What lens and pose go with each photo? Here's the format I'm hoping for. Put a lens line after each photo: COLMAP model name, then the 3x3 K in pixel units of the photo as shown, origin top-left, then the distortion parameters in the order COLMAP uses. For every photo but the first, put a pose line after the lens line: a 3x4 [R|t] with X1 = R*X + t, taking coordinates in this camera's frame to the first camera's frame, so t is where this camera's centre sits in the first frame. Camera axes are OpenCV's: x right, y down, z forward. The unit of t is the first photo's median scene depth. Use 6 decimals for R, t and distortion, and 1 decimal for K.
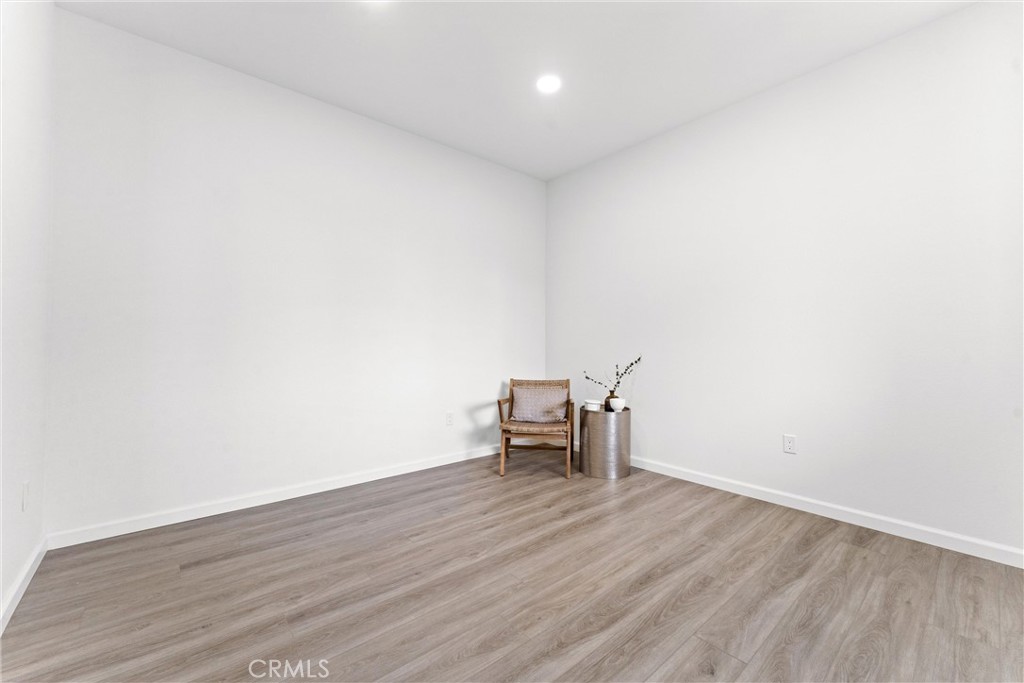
lens RADIAL K [[418.1, 0, 512.0], [0, 418.1, 341.5], [0, 0, 1]] dist [0.001013, 0.000135]
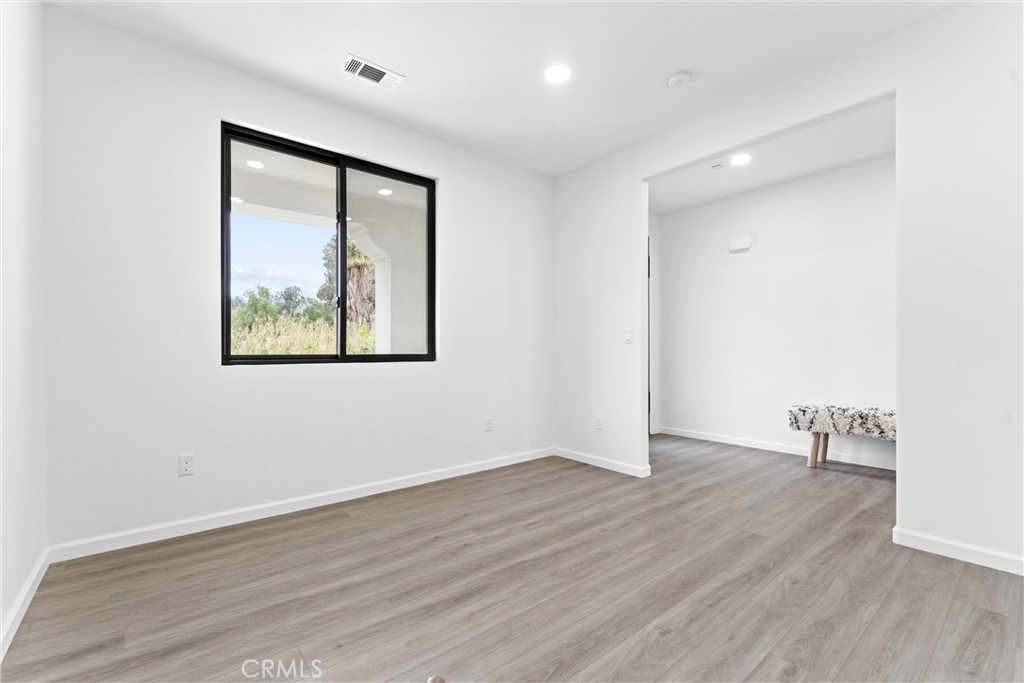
lens RADIAL K [[418.1, 0, 512.0], [0, 418.1, 341.5], [0, 0, 1]] dist [0.001013, 0.000135]
pose [[-0.999716, -0.000534, 0.023816, 0.194732], [-0.001132, 0.999684, -0.025121, 0.008776], [-0.023795, -0.025140, -0.999401, 2.089576]]
